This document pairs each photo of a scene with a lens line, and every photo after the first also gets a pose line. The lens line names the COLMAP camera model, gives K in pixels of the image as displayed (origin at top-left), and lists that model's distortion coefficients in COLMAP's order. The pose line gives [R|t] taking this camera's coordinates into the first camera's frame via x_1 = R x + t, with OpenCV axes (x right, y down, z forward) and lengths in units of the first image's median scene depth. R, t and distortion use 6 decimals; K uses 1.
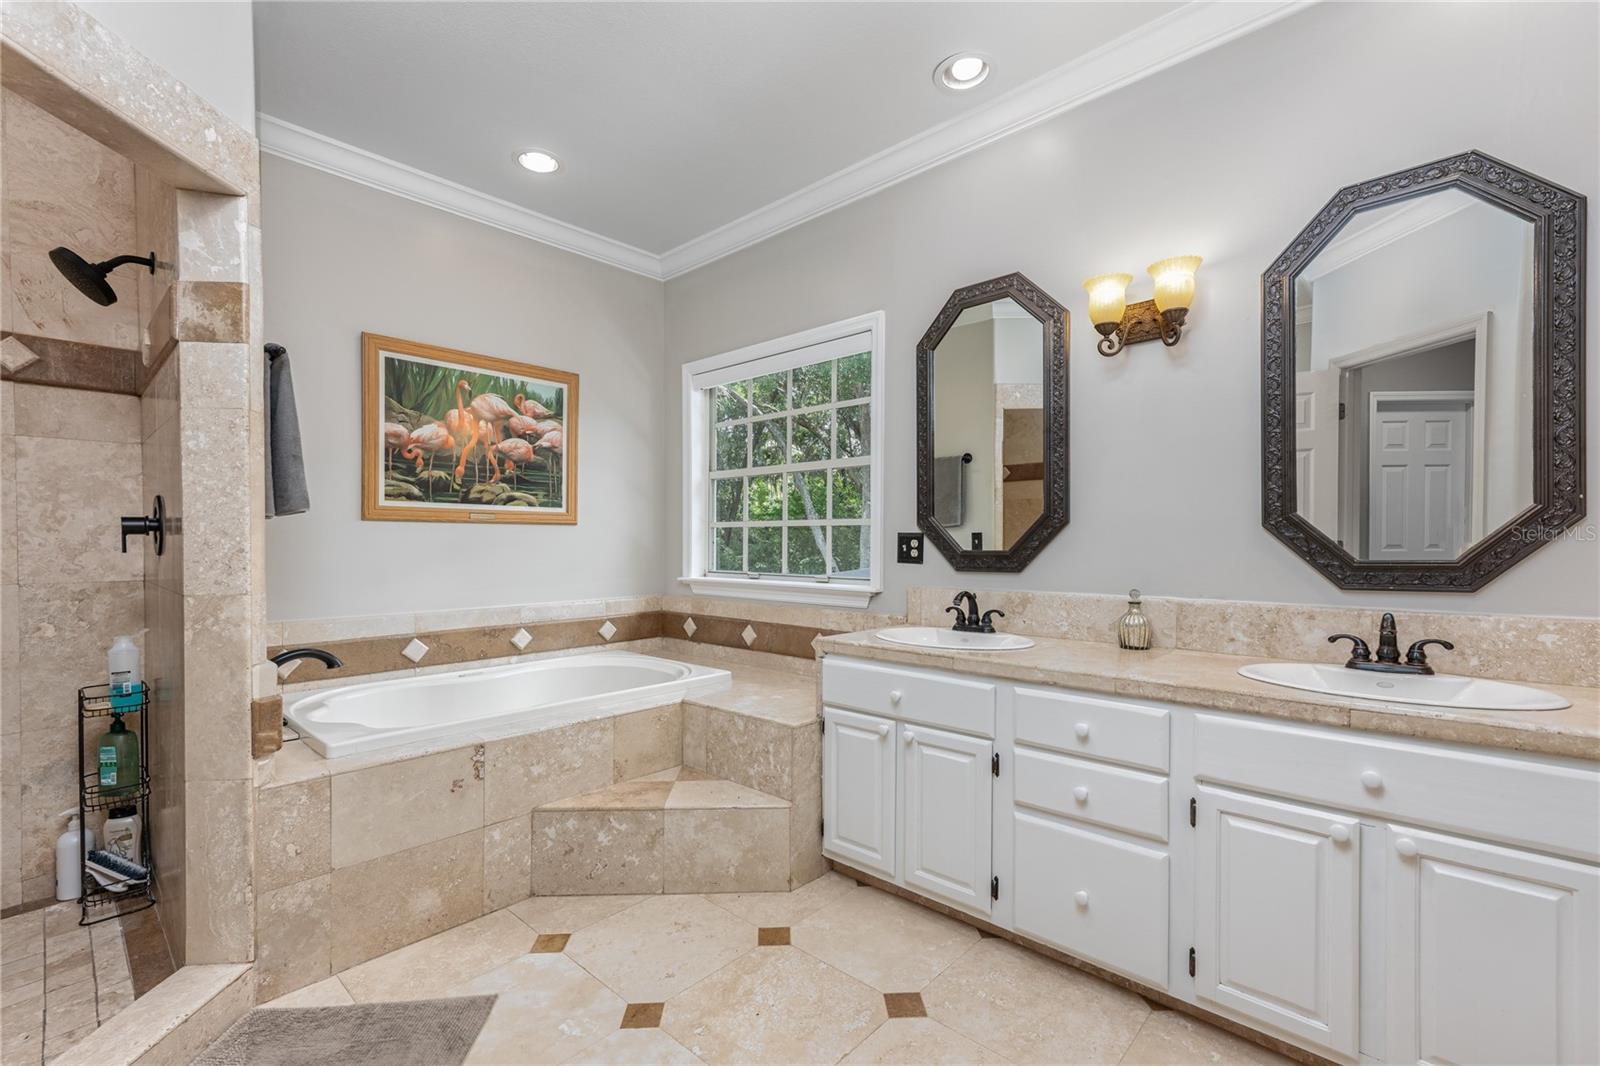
lens RADIAL K [[706.7, 0, 791.1], [0, 706.7, 543.1], [0, 0, 1]] dist [-0.003378, -0.000497]
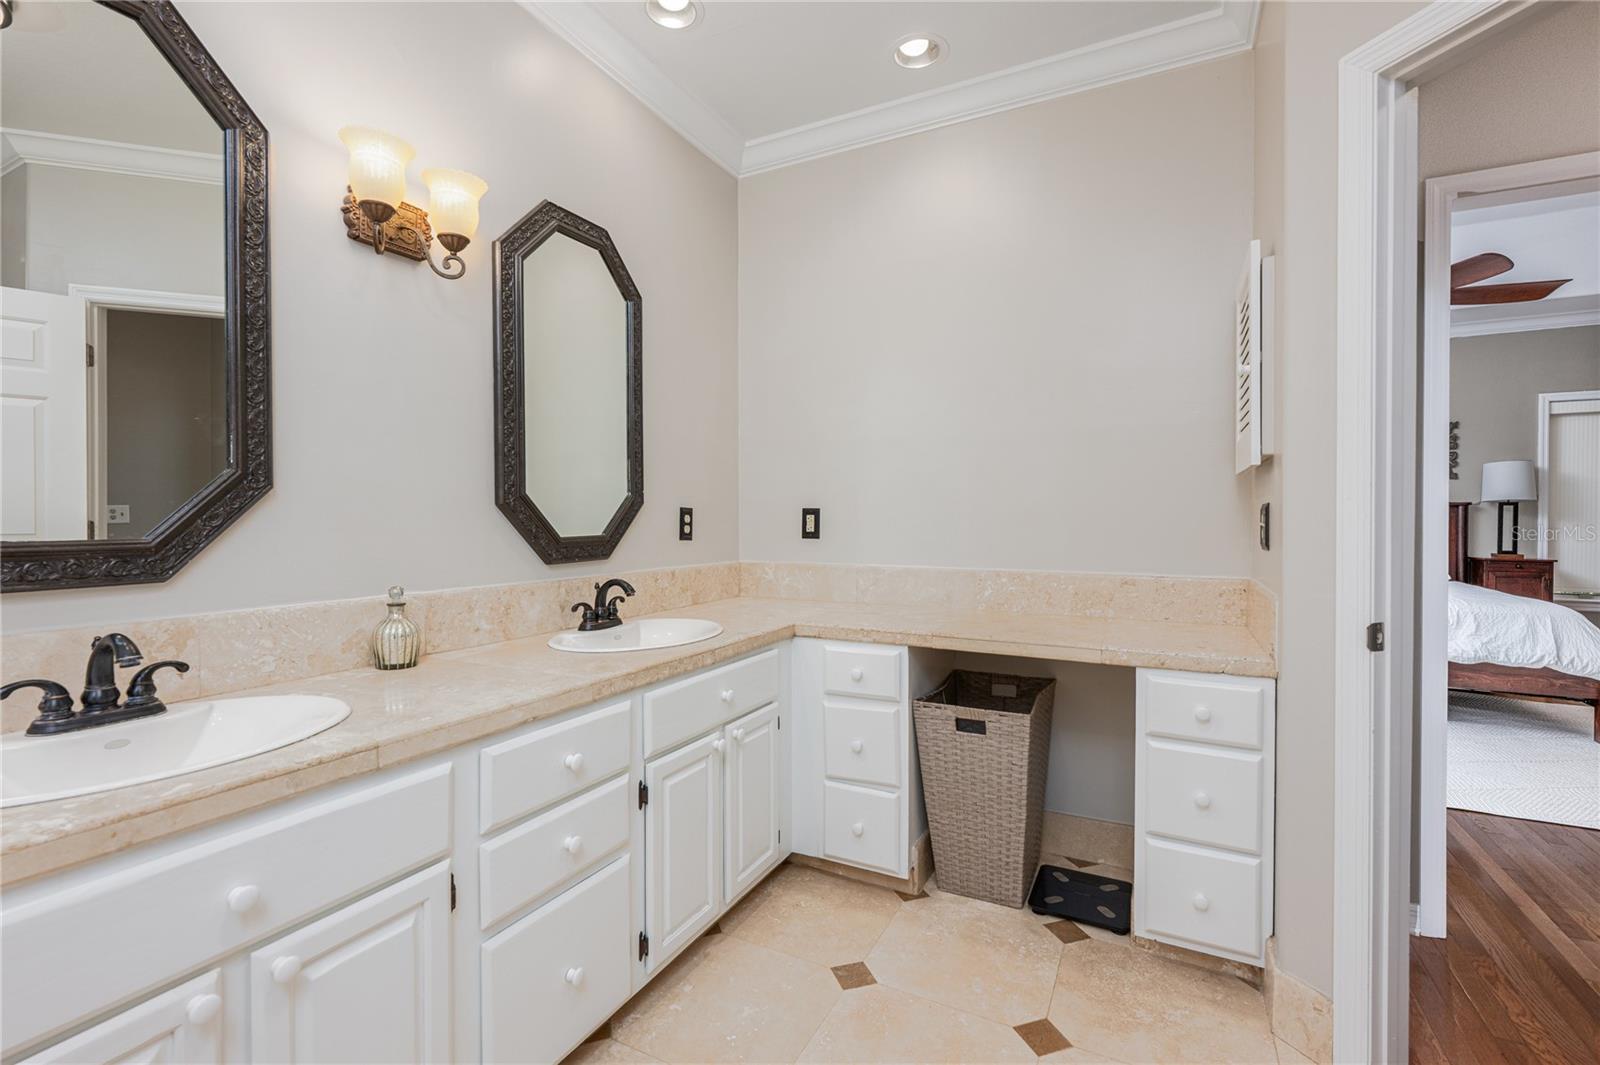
lens RADIAL K [[706.7, 0, 787.7], [0, 706.7, 526.6], [0, 0, 1]] dist [-0.003378, -0.000497]
pose [[-0.279240, -0.005375, 0.960206, -0.357347], [0.001996, 0.999979, 0.006178, 0.000293], [-0.960219, 0.003642, -0.279223, 0.887382]]
